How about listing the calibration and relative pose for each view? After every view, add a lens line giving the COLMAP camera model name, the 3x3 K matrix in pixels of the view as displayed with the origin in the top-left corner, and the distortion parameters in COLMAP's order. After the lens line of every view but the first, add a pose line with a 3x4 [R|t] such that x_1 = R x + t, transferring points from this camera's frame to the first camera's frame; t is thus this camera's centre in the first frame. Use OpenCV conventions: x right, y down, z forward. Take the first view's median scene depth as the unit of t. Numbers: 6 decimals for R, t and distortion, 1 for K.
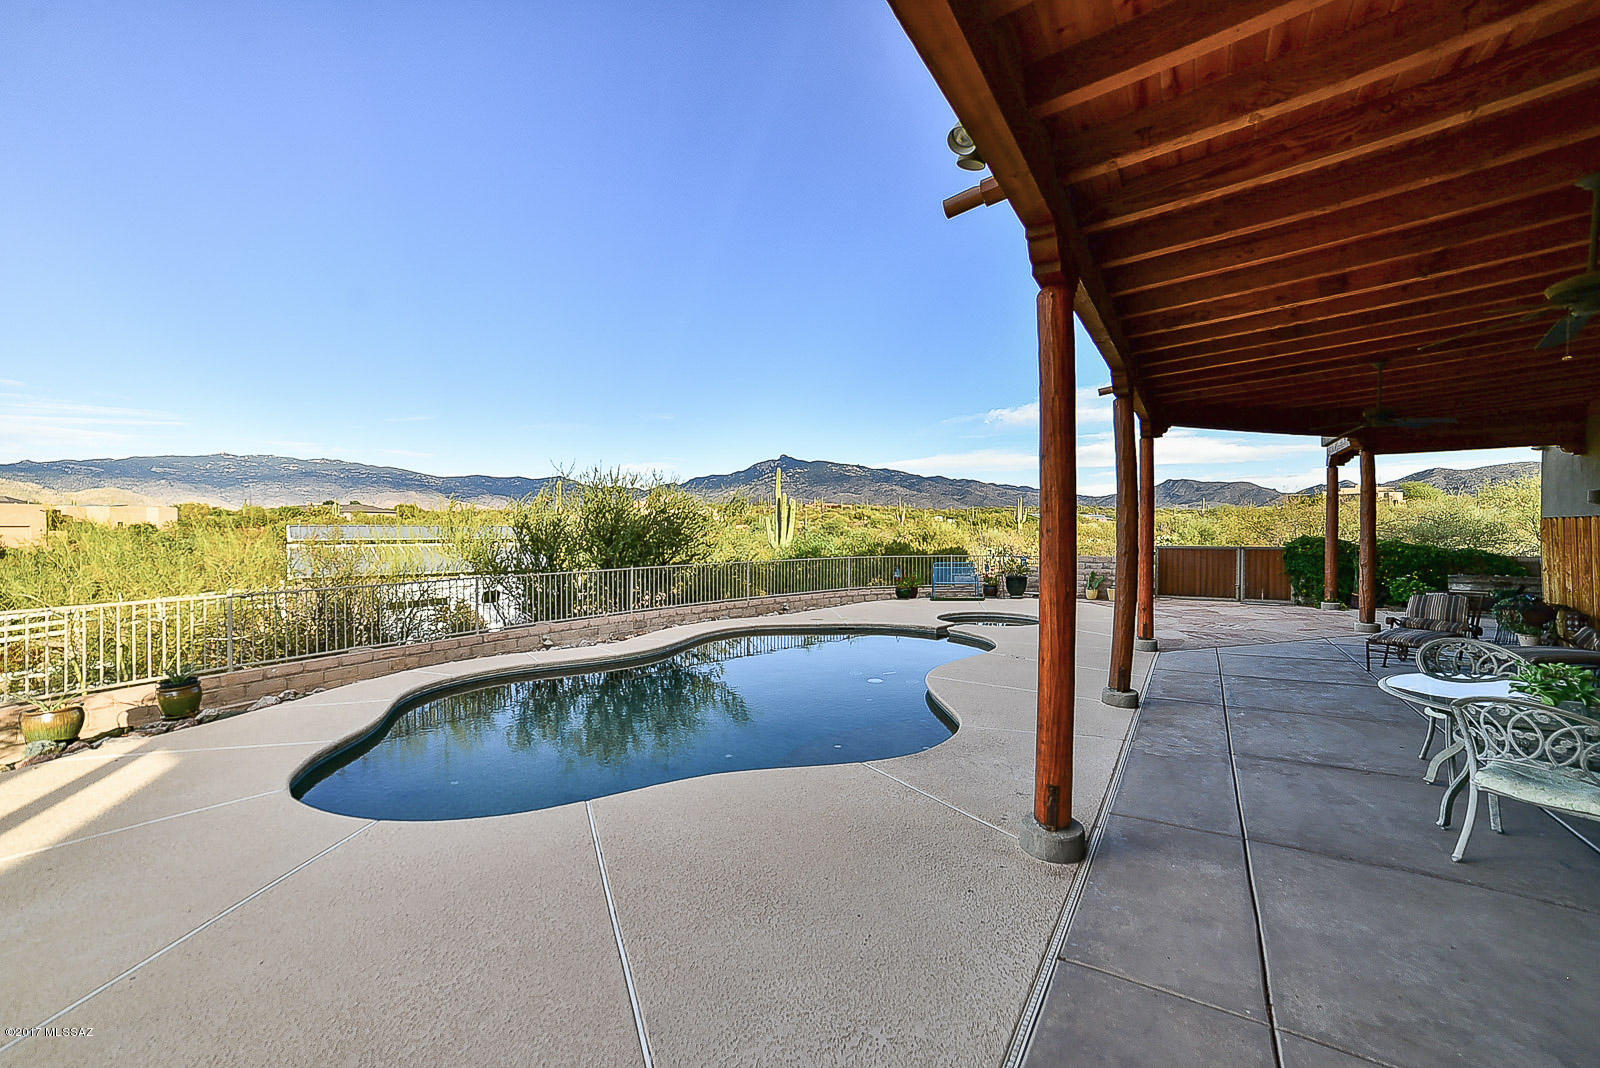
lens RADIAL K [[635.9, 0, 796.9], [0, 635.9, 537.6], [0, 0, 1]] dist [-0.087505, 0.036858]
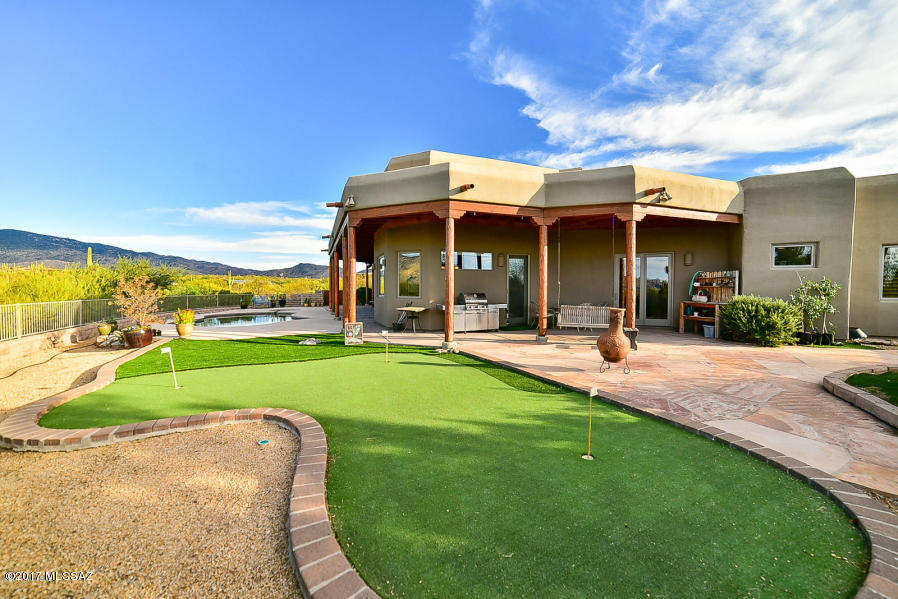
lens RADIAL K [[356.9, 0, 447.3], [0, 356.9, 301.5], [0, 0, 1]] dist [-0.087505, 0.036858]
pose [[0.591507, -0.028217, 0.805806, -0.601275], [0.003579, 0.999469, 0.032372, 0.020254], [-0.806292, -0.016265, 0.591294, -0.700994]]
